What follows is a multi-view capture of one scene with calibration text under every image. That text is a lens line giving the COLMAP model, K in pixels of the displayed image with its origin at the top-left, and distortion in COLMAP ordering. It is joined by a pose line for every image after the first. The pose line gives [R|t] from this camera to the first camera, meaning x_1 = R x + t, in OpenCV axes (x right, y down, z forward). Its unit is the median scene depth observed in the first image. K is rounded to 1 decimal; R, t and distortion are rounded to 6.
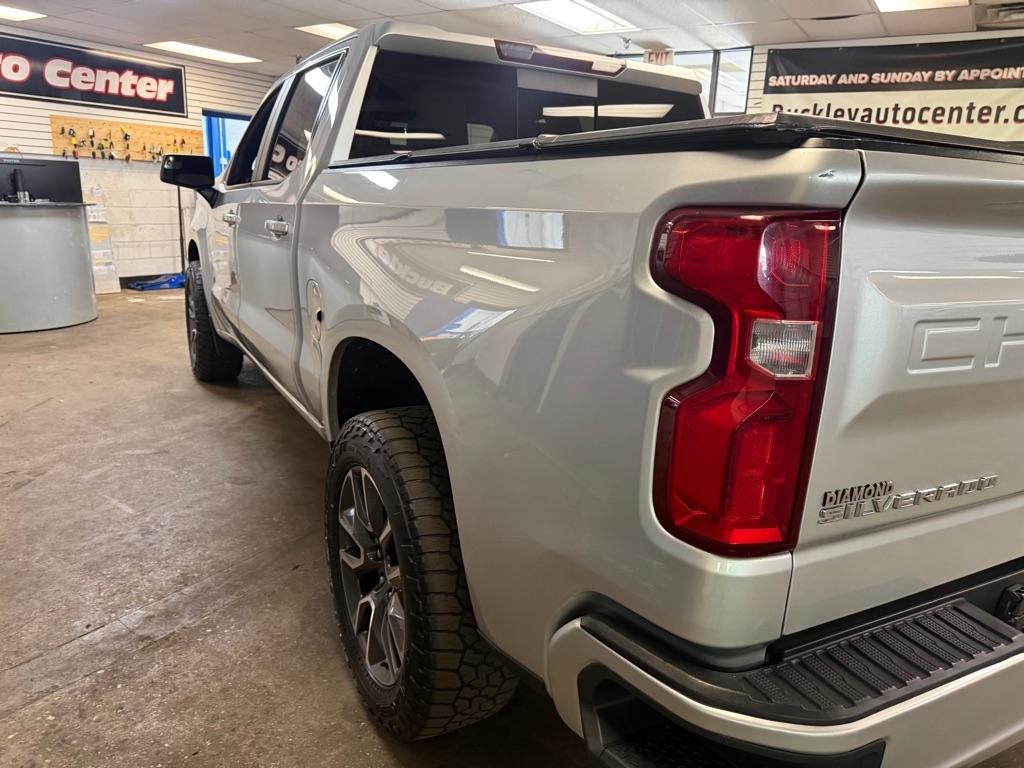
lens RADIAL K [[735.7, 0, 514.1], [0, 735.7, 392.8], [0, 0, 1]] dist [-0.007931, -0.005708]
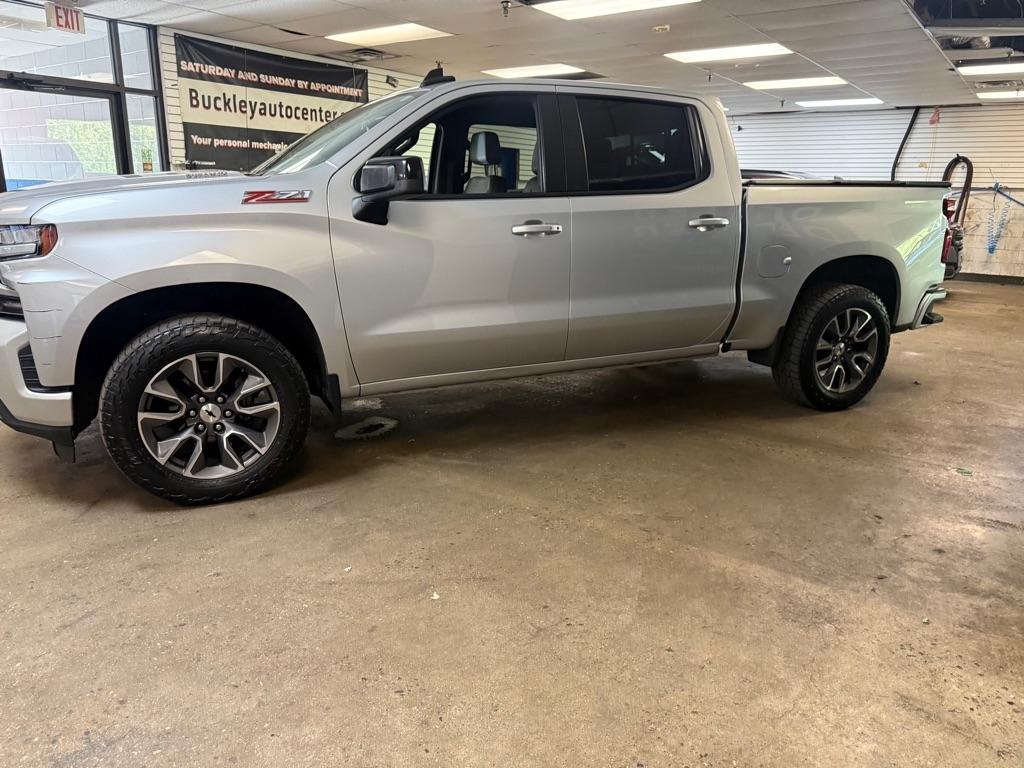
lens RADIAL K [[722.0, 0, 513.9], [0, 722.0, 389.3], [0, 0, 1]] dist [0.041016, -0.053293]
pose [[0.060446, -0.301475, 0.951556, -0.876360], [0.246329, 0.928320, 0.278466, -0.198573], [-0.967300, 0.217564, 0.130375, 0.599606]]
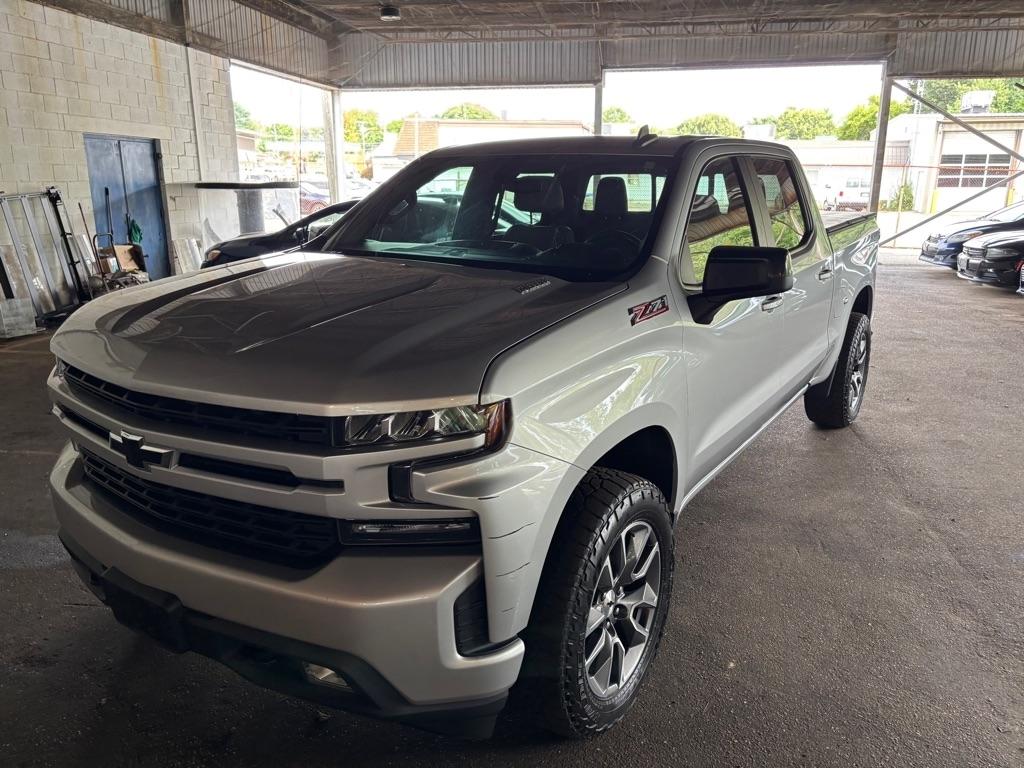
lens RADIAL K [[772.7, 0, 525.4], [0, 772.7, 379.9], [0, 0, 1]] dist [0.054416, -0.072218]
pose [[-0.466837, -0.273225, 0.841078, -0.690106], [0.201197, 0.893320, 0.401870, -0.382291], [-0.861152, 0.356830, -0.362063, 1.044239]]
